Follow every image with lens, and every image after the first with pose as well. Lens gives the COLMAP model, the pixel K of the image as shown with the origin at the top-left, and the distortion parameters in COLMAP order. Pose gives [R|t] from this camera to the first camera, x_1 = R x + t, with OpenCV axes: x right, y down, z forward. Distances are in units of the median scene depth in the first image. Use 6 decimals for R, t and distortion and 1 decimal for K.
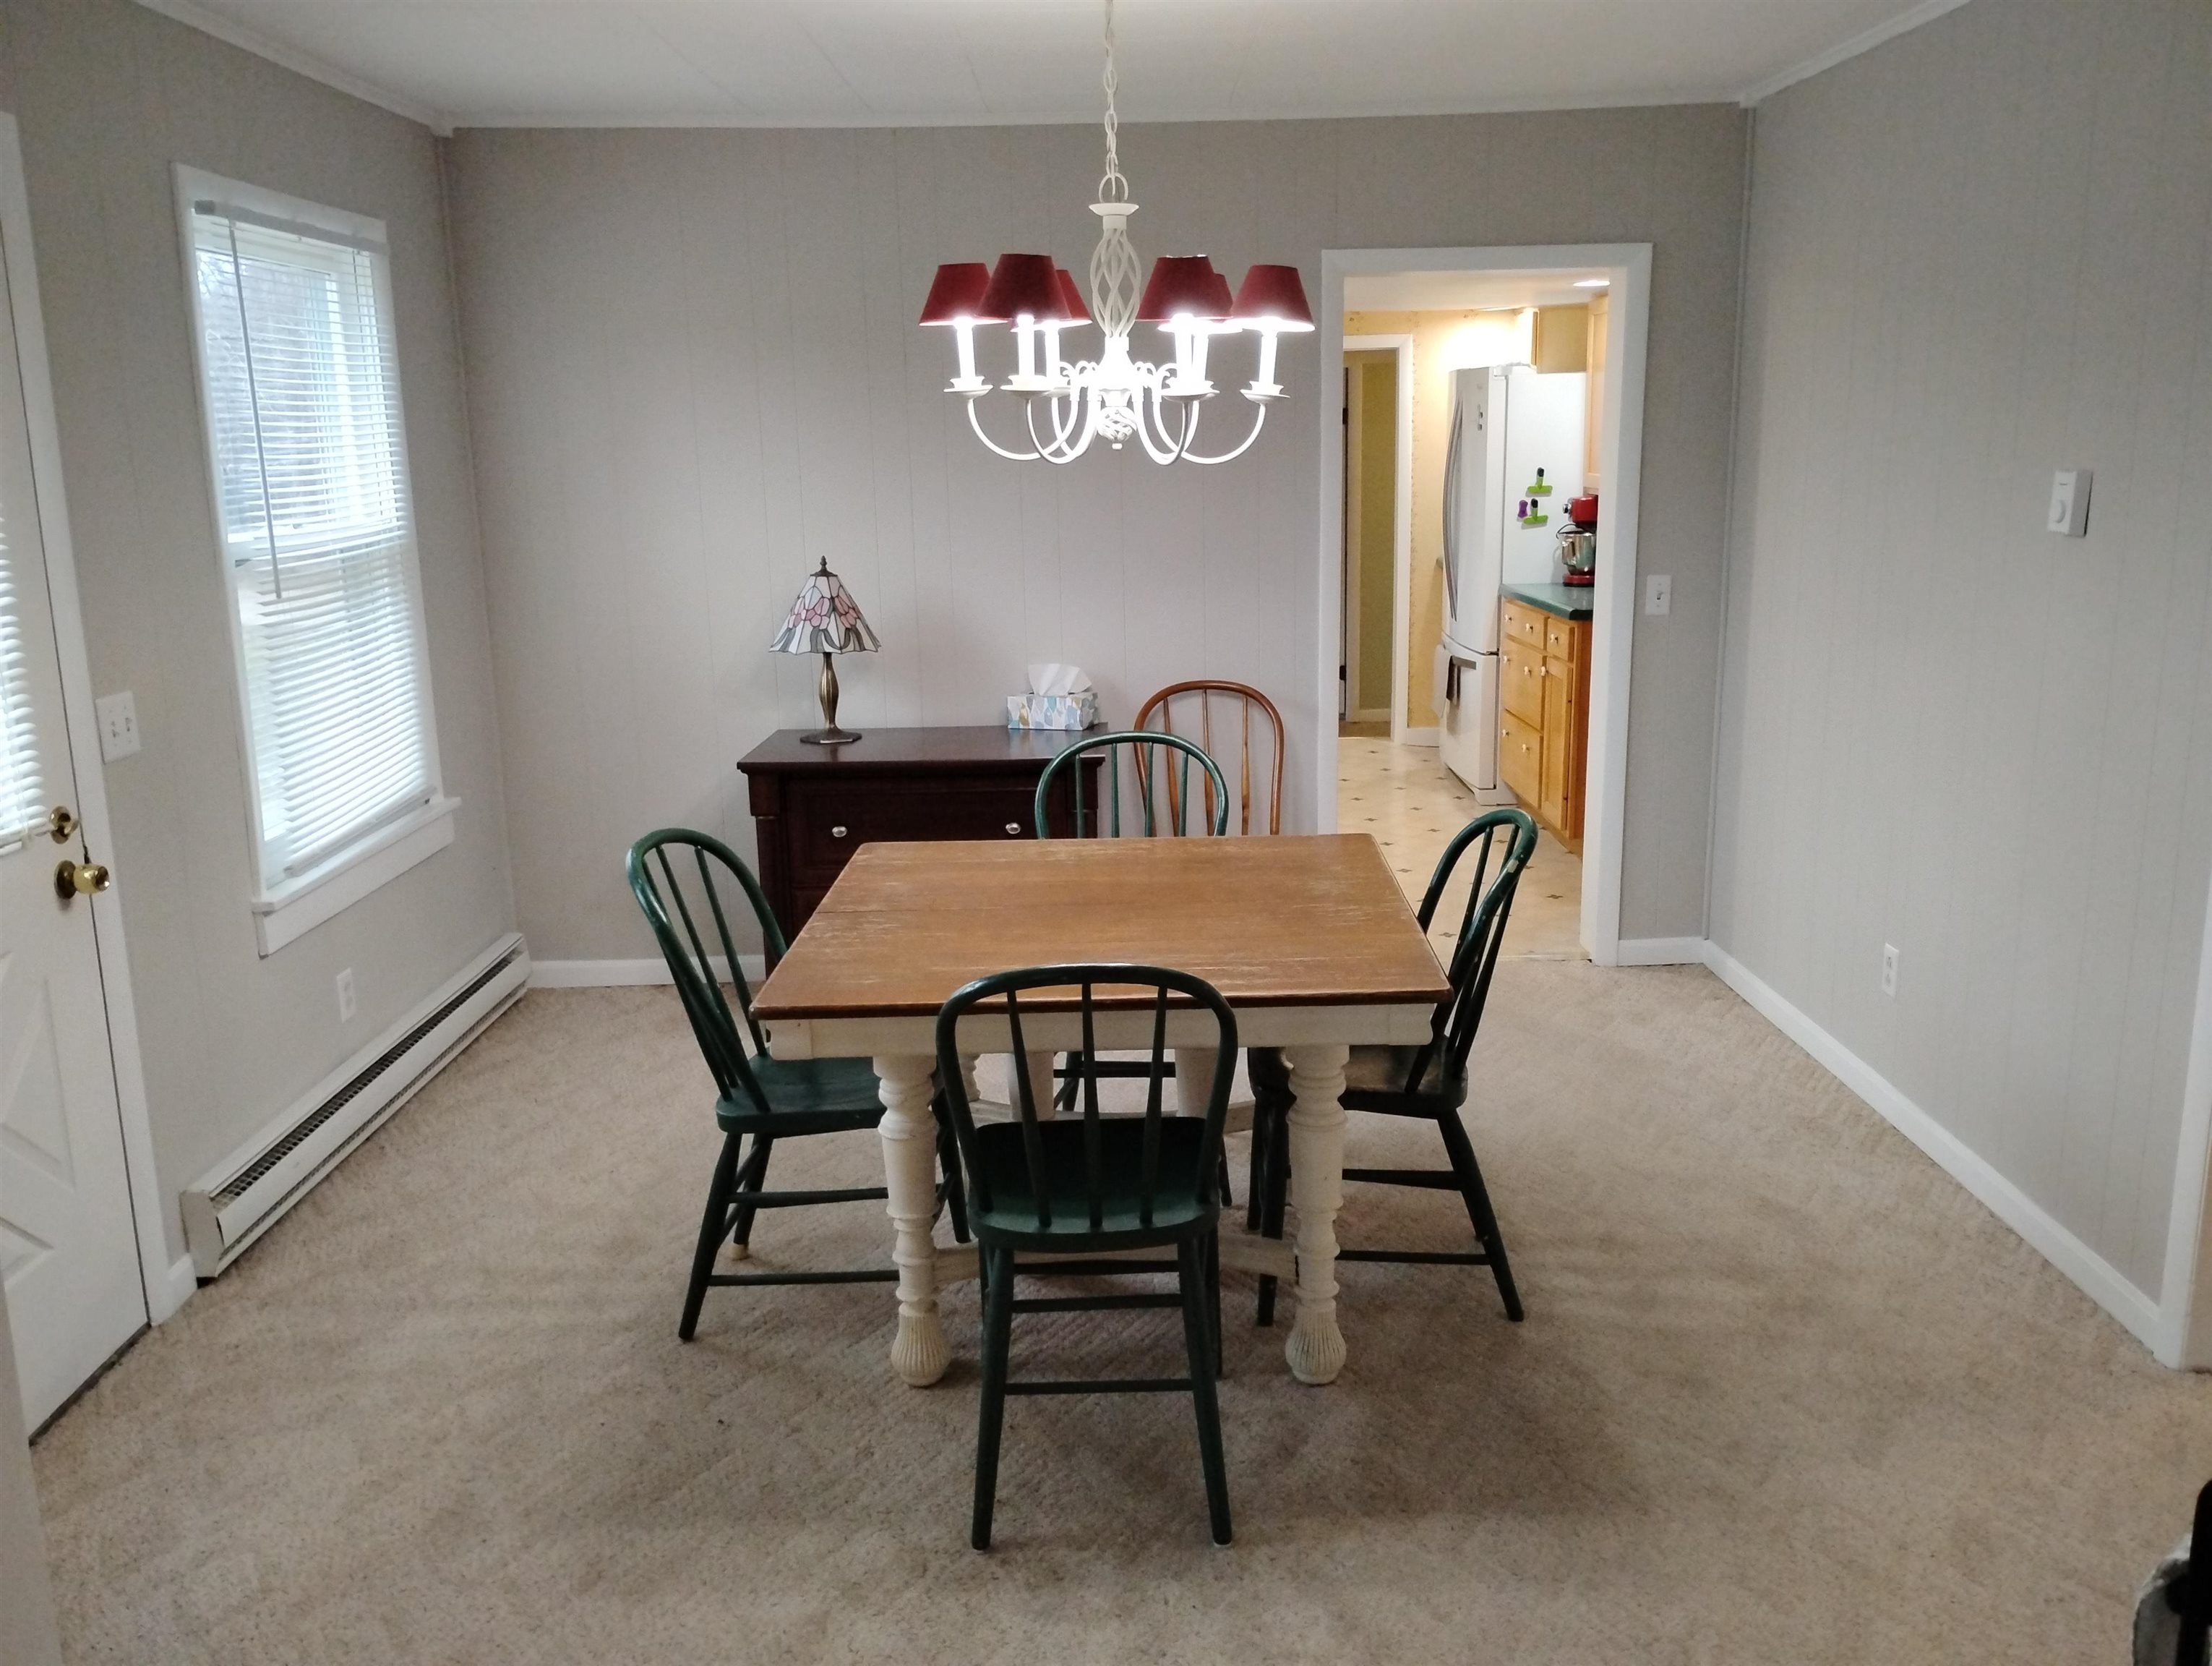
lens RADIAL K [[1830.6, 0, 1111.7], [0, 1830.6, 824.5], [0, 0, 1]] dist [0.071459, -0.089444]
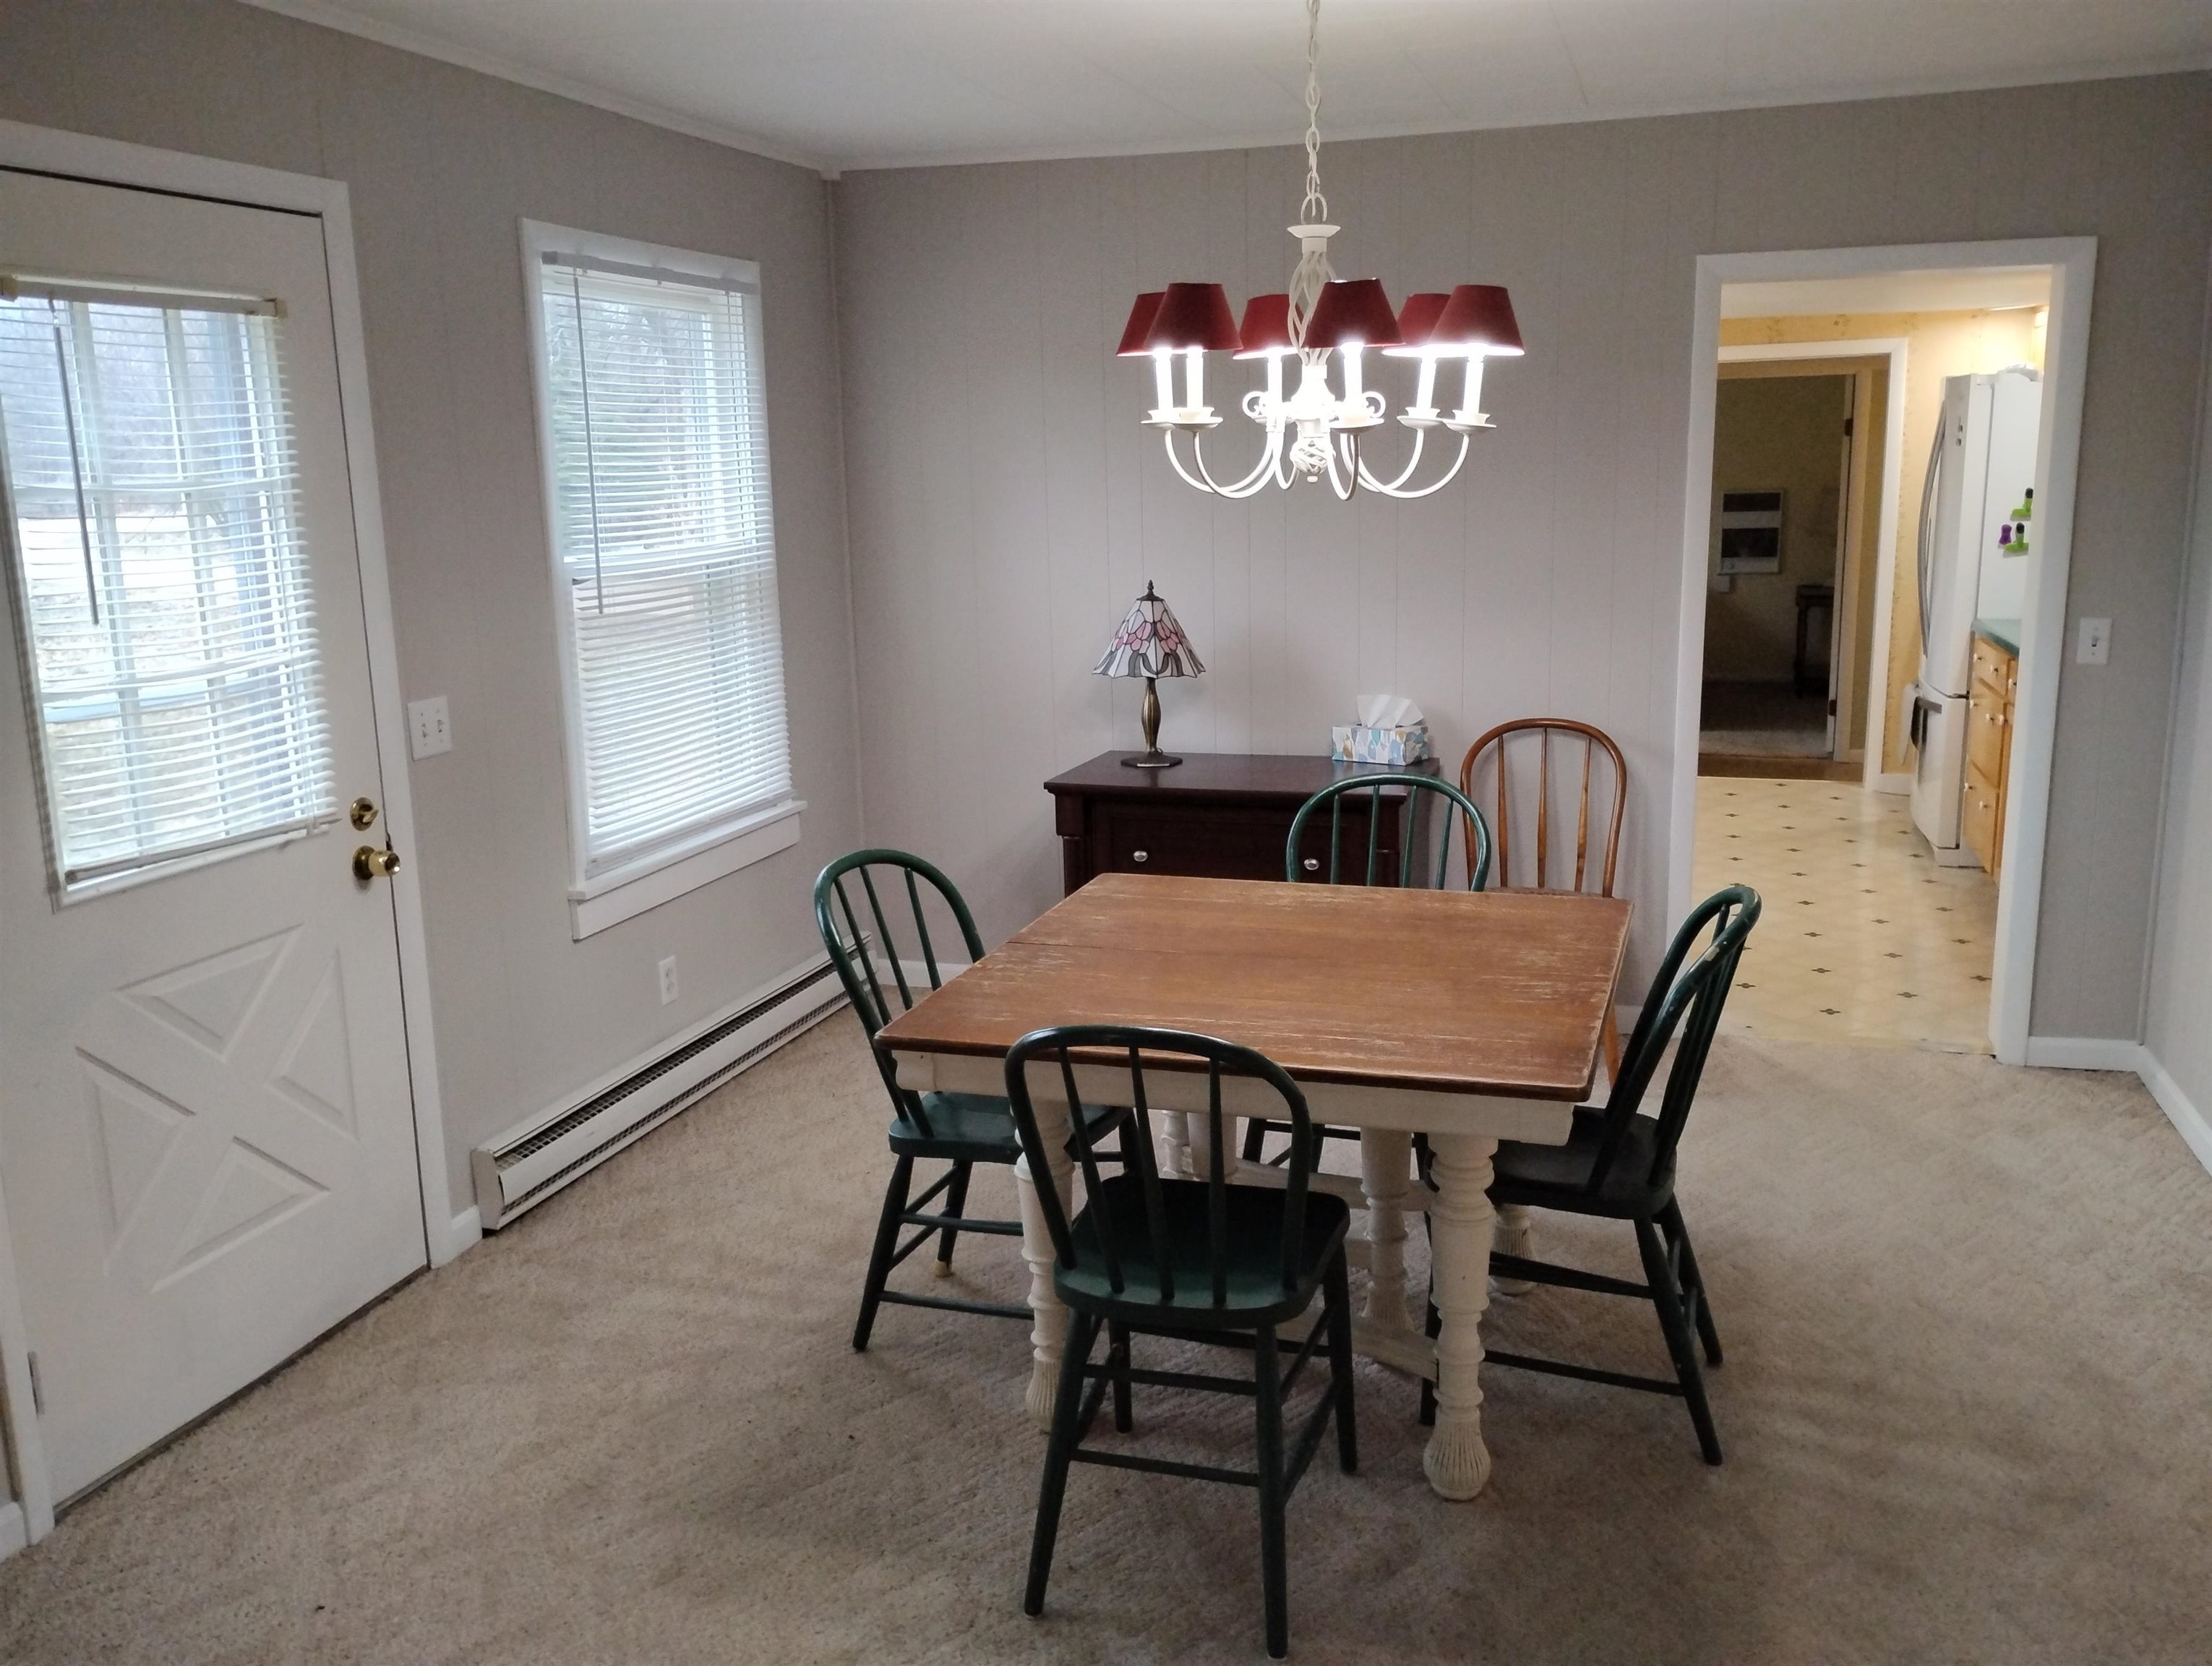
lens RADIAL K [[1830.6, 0, 1111.7], [0, 1830.6, 824.5], [0, 0, 1]] dist [0.071459, -0.089444]
pose [[0.954692, 0.058444, -0.291799, 0.182523], [-0.059827, 0.998200, 0.004188, -0.024013], [0.291519, 0.013459, 0.956470, 0.058796]]
